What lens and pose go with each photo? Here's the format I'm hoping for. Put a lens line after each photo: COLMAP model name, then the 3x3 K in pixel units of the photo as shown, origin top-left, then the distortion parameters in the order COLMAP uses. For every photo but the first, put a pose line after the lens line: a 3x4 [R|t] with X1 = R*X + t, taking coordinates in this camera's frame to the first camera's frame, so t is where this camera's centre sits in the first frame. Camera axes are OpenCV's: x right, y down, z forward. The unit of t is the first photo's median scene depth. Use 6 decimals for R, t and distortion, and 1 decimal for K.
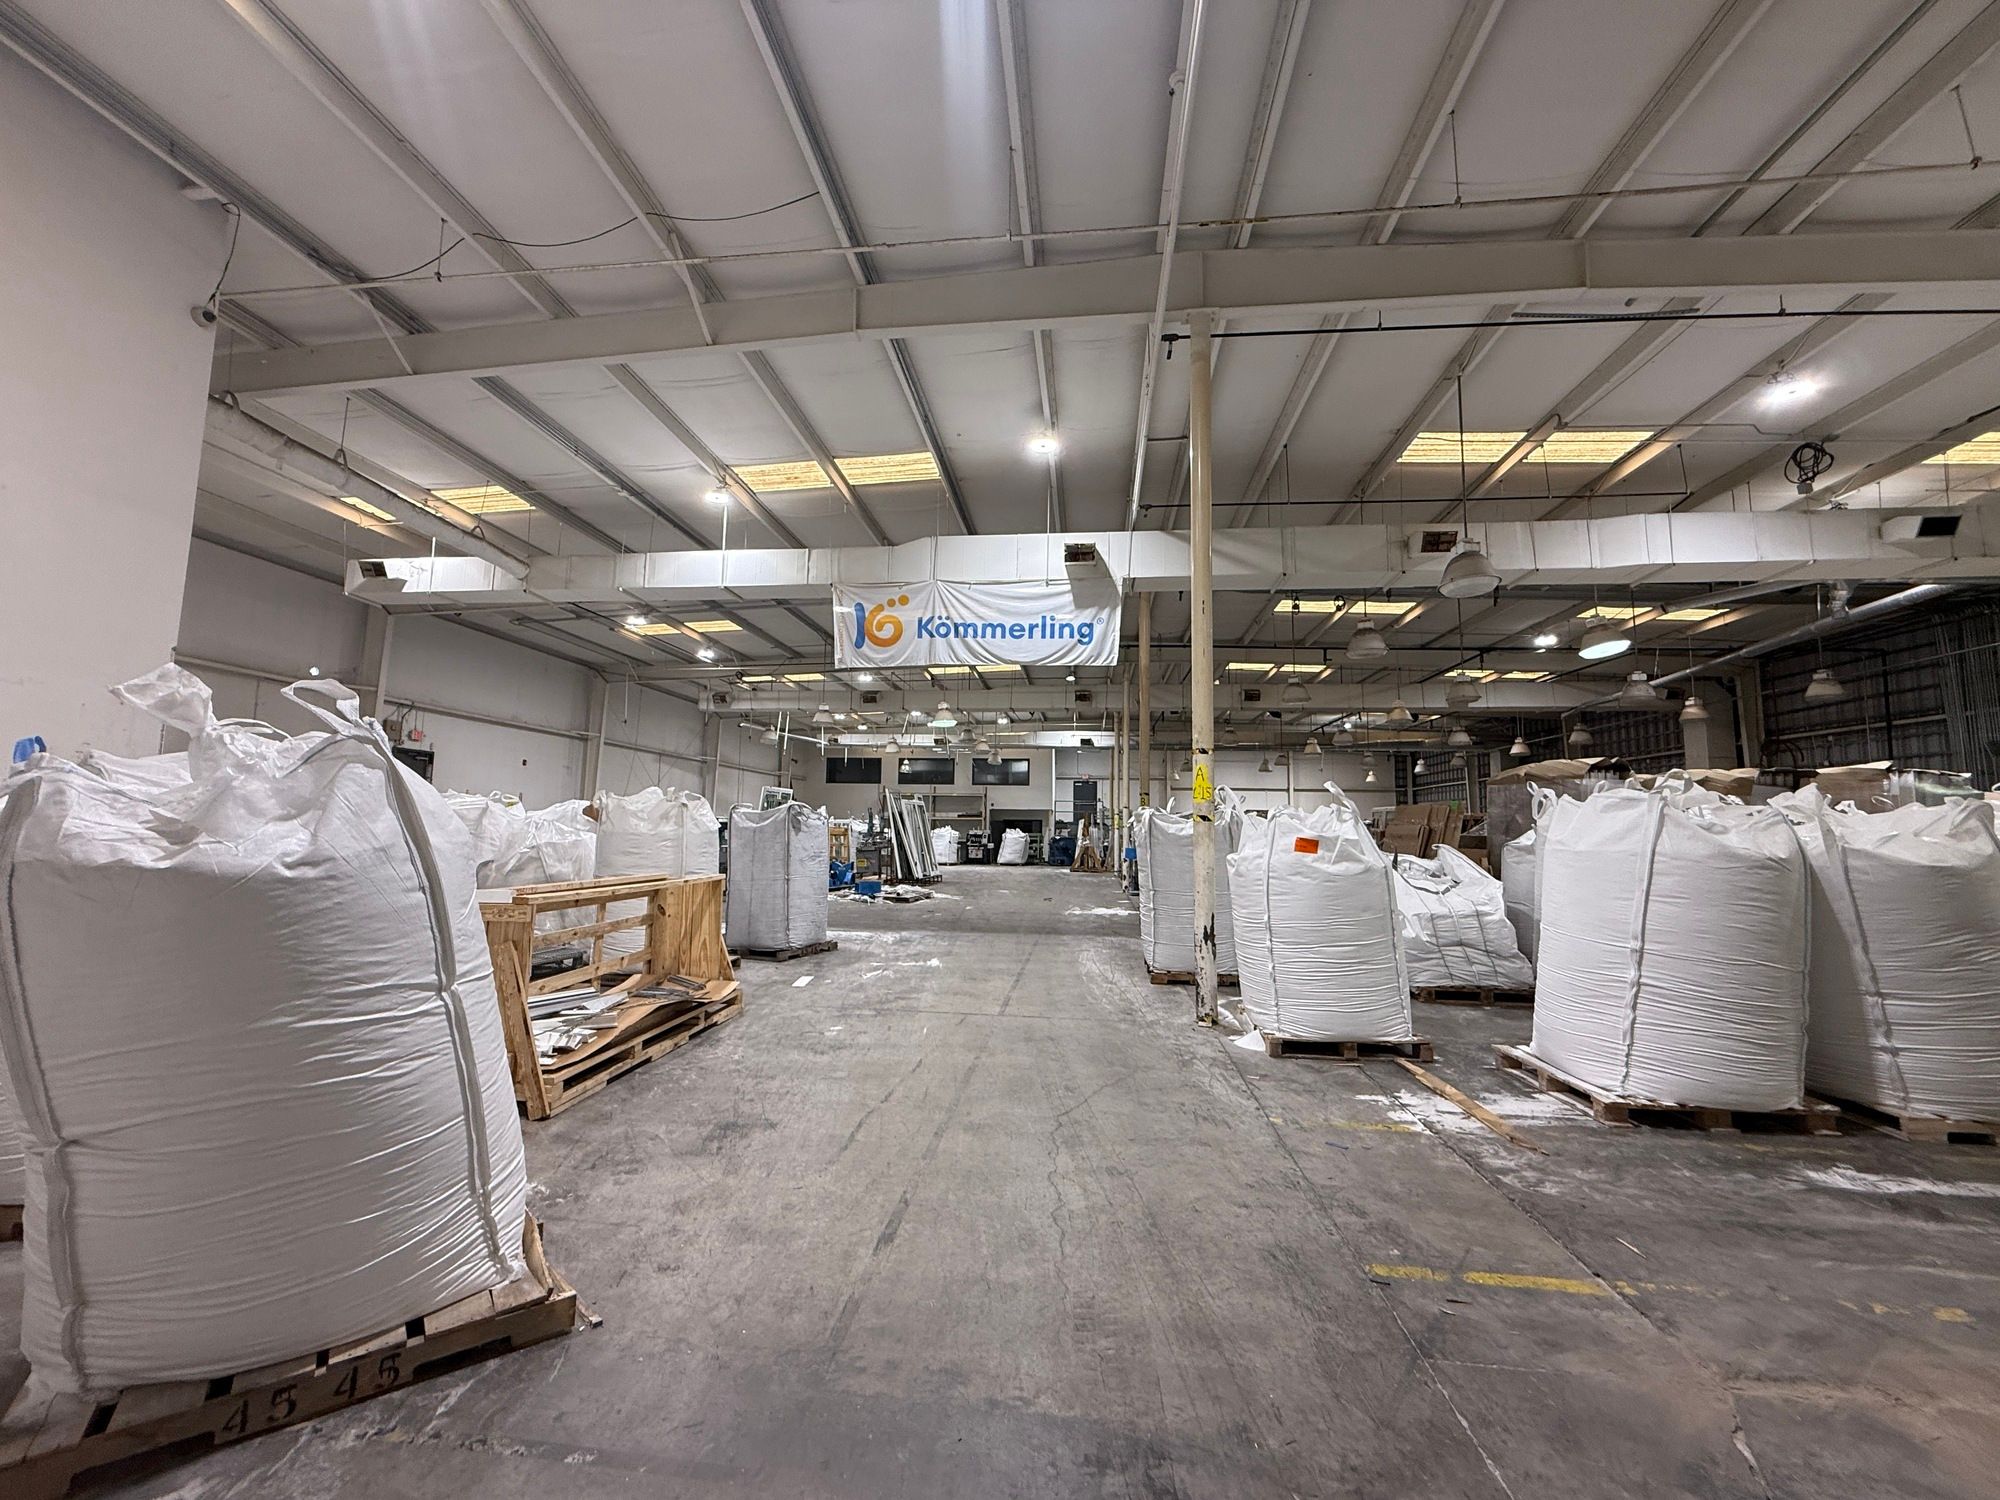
lens RADIAL K [[798.2, 0, 997.8], [0, 798.2, 752.4], [0, 0, 1]] dist [0.001451, 0.000438]
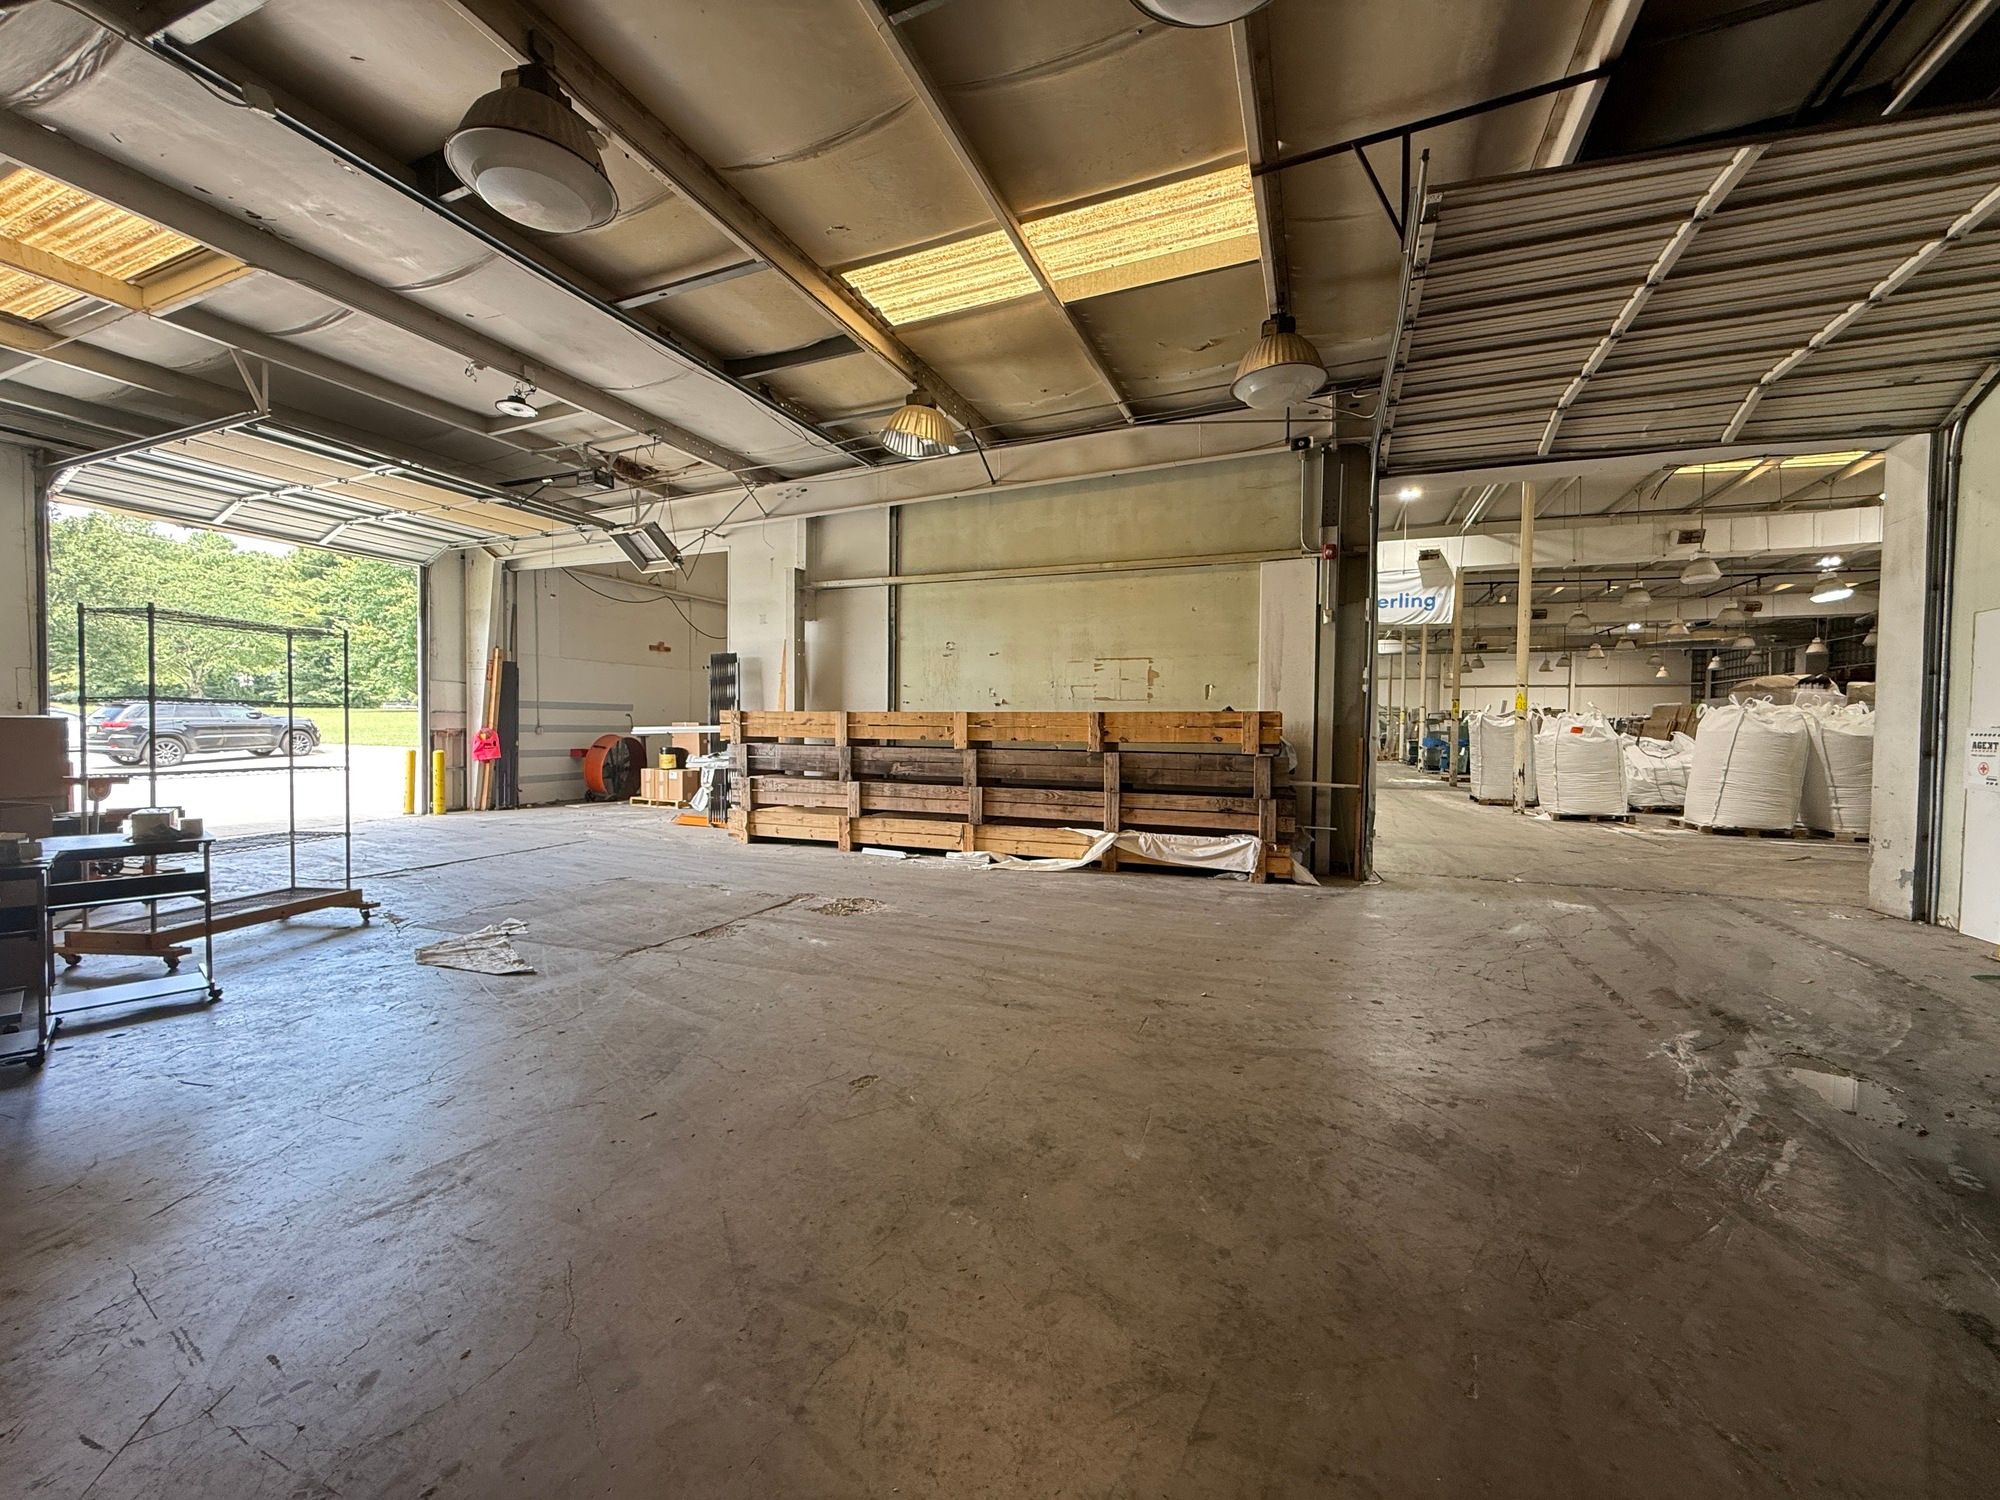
lens RADIAL K [[798.2, 0, 997.8], [0, 798.2, 752.4], [0, 0, 1]] dist [0.001451, 0.000438]
pose [[0.963417, 0.003168, -0.267988, -0.309097], [0.031381, 0.991719, 0.124536, -0.081350], [0.266163, -0.128389, 0.955339, -0.846220]]
